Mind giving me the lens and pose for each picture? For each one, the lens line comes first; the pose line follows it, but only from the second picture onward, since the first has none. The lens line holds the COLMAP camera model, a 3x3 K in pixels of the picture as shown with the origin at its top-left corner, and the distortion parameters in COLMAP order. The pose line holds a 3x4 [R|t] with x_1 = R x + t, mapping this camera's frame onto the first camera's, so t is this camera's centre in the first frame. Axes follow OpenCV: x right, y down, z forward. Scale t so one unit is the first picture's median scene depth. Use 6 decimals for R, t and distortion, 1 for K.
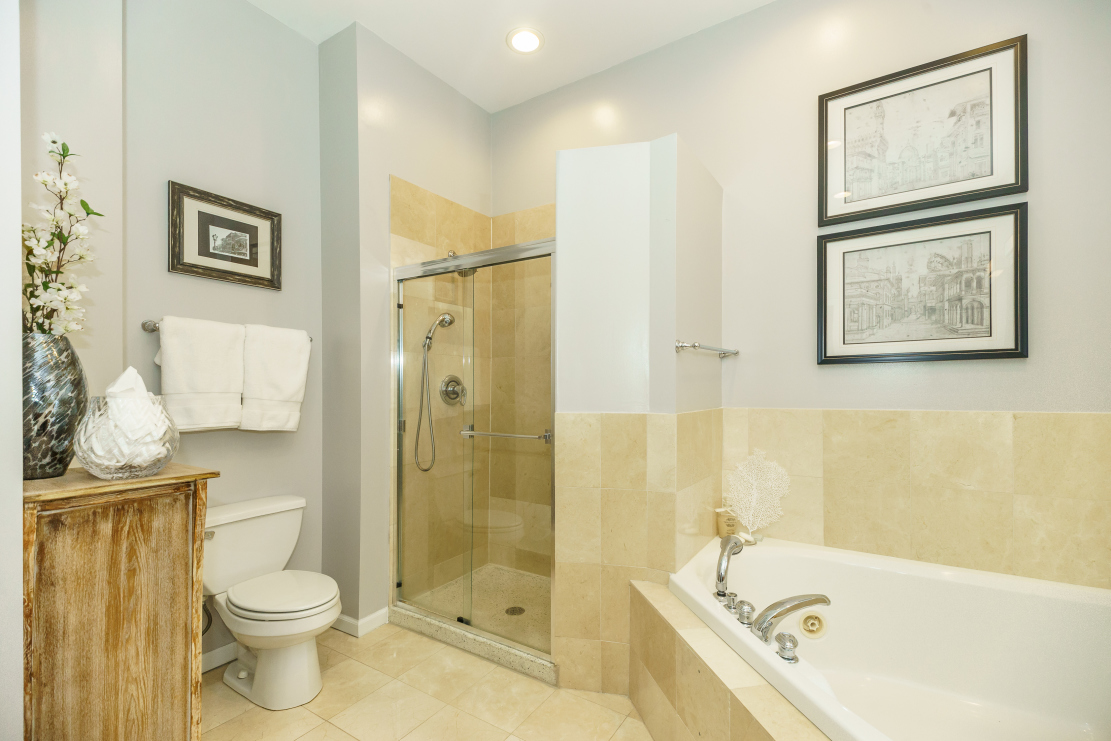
lens RADIAL K [[493.4, 0, 545.5], [0, 493.4, 391.7], [0, 0, 1]] dist [0.010111, -0.003319]
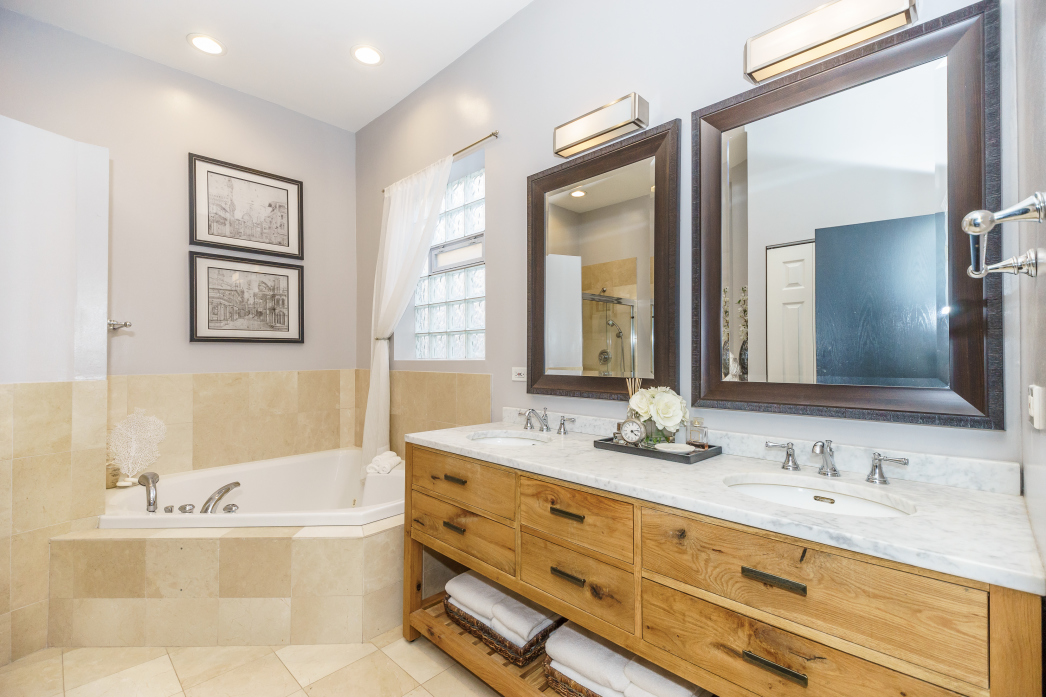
lens RADIAL K [[464.5, 0, 523.6], [0, 464.5, 353.8], [0, 0, 1]] dist [0.010111, -0.003319]
pose [[0.192867, 0.007573, 0.981196, -0.629340], [0.008507, 0.999920, -0.009390, -0.001059], [-0.981188, 0.010158, 0.192787, -0.208289]]
